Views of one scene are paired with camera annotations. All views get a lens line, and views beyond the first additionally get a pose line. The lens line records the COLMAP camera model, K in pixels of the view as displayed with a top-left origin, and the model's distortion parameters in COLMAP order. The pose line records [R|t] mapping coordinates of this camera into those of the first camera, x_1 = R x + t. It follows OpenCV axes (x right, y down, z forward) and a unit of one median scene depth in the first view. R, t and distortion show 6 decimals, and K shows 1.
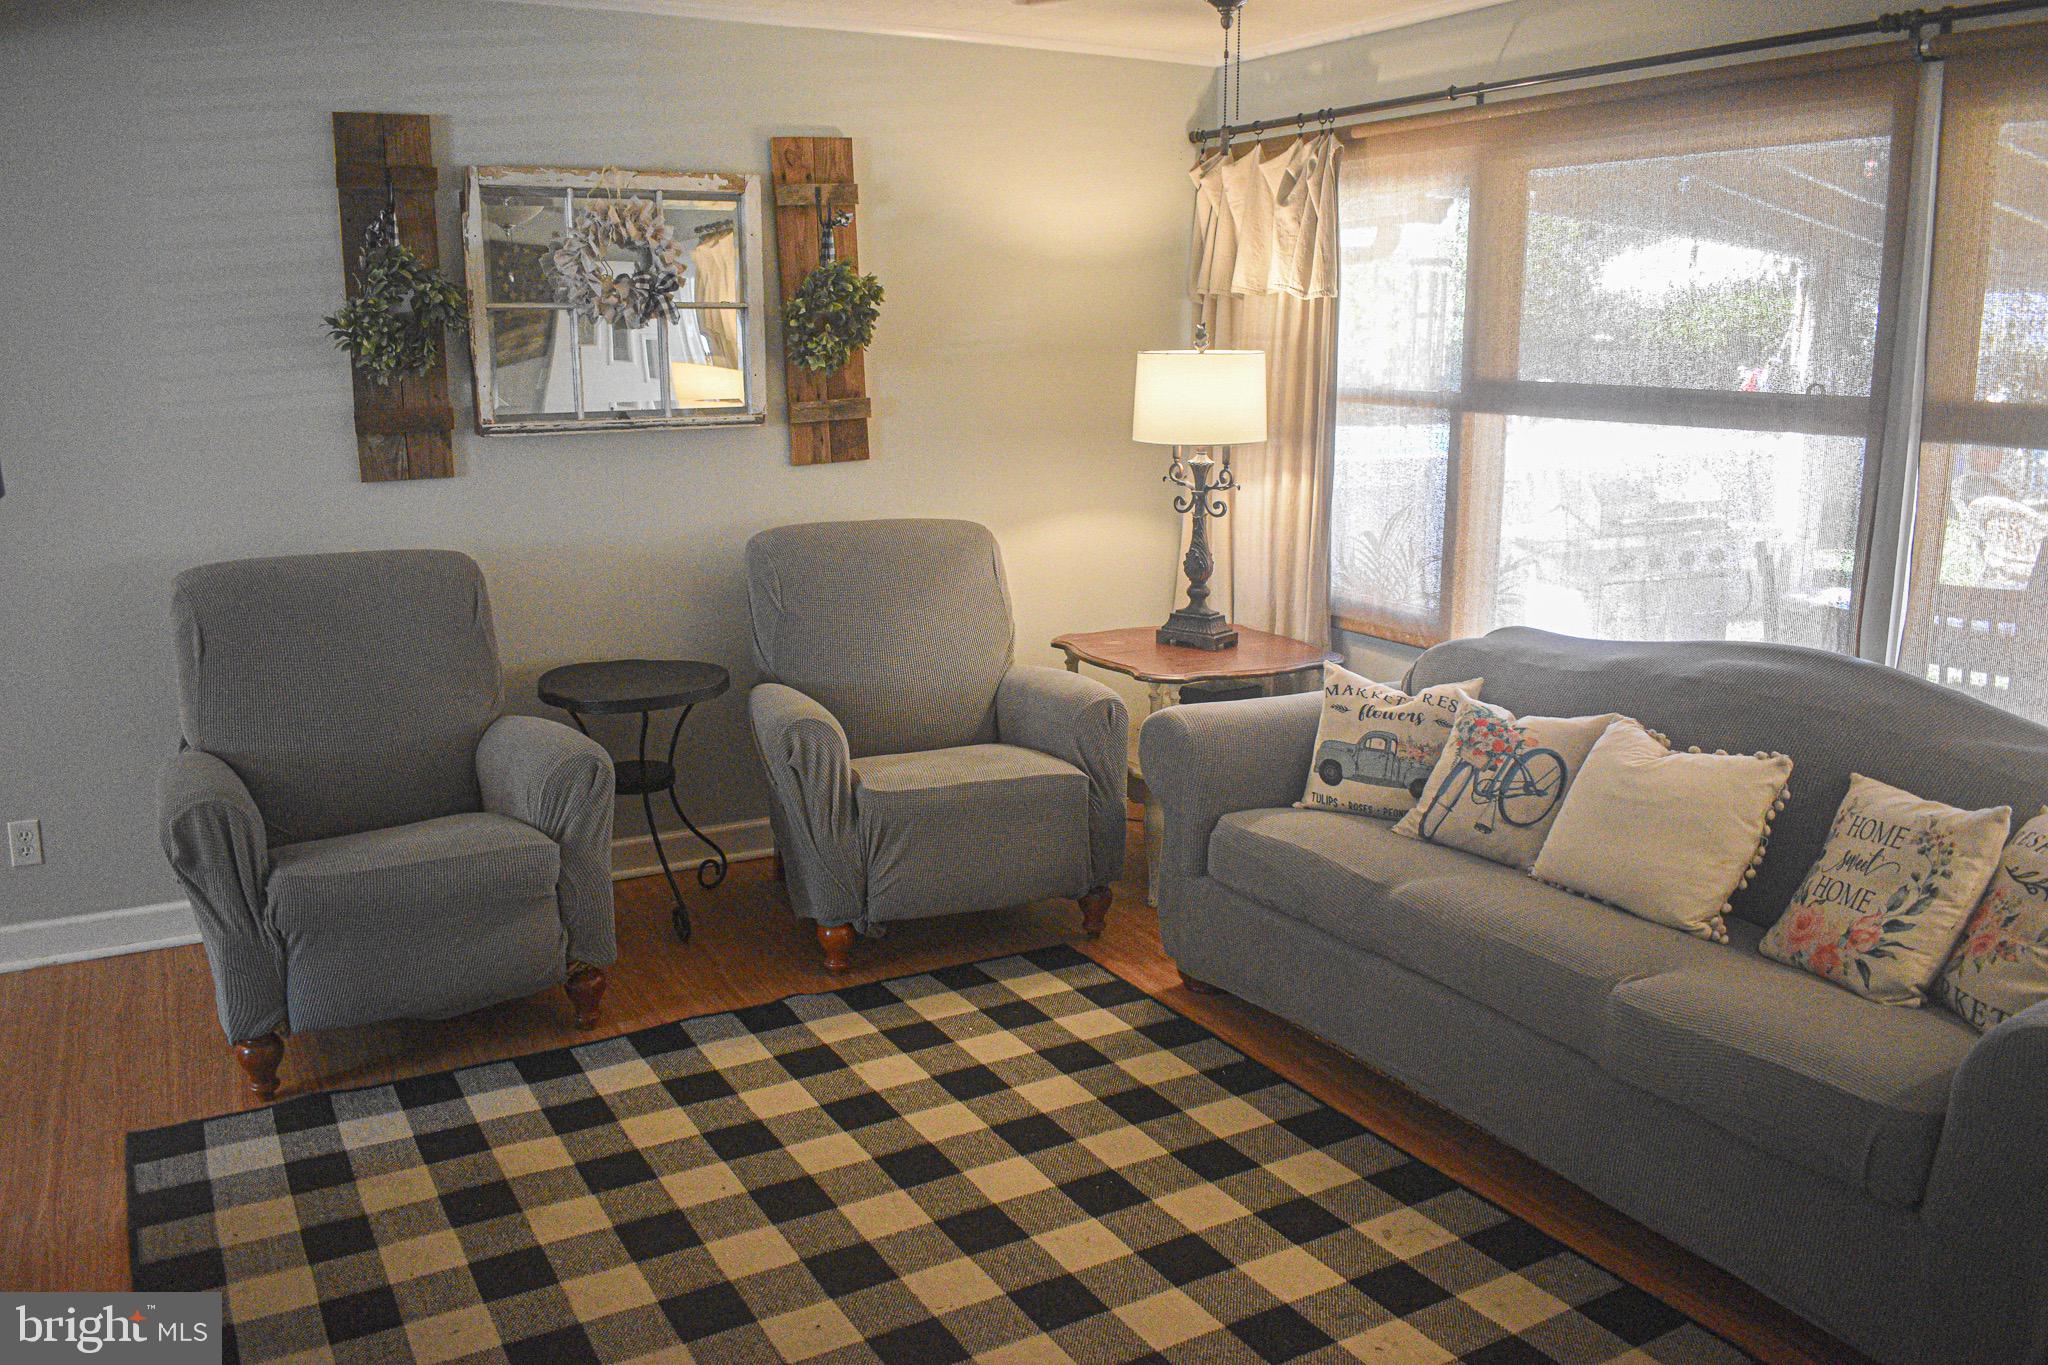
lens RADIAL K [[1597.2, 0, 1021.5], [0, 1597.2, 681.2], [0, 0, 1]] dist [-0.097021, 0.017714]
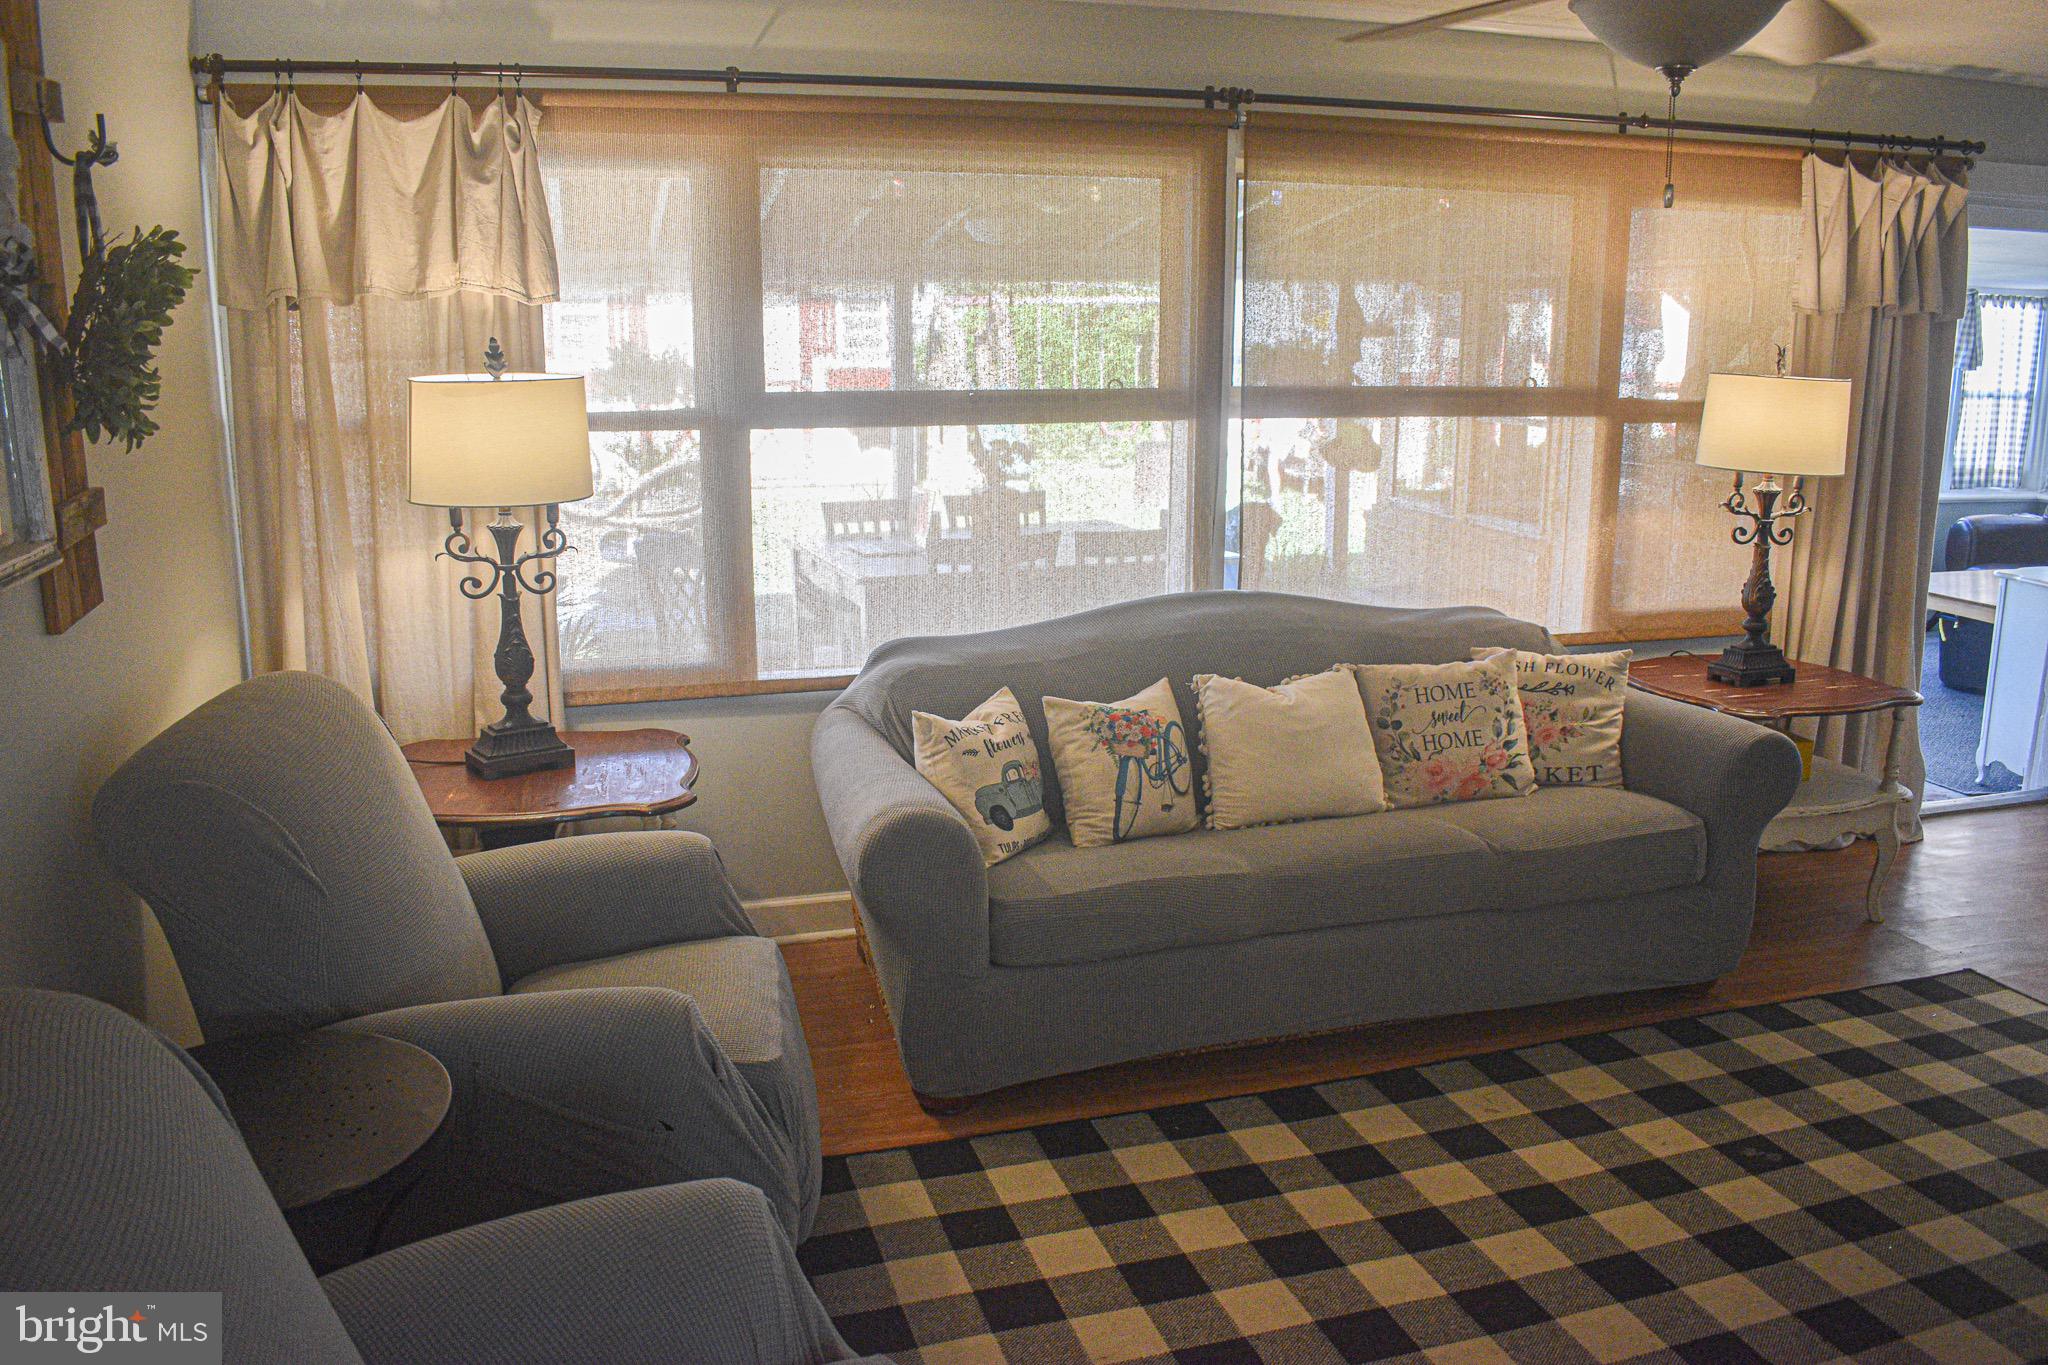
lens RADIAL K [[1597.2, 0, 1017.5], [0, 1597.2, 665.6], [0, 0, 1]] dist [-0.097021, 0.017714]
pose [[0.222657, -0.214096, 0.951098, -0.672944], [0.200599, 0.964773, 0.170214, -0.186092], [-0.954036, 0.152890, 0.257761, 0.723537]]
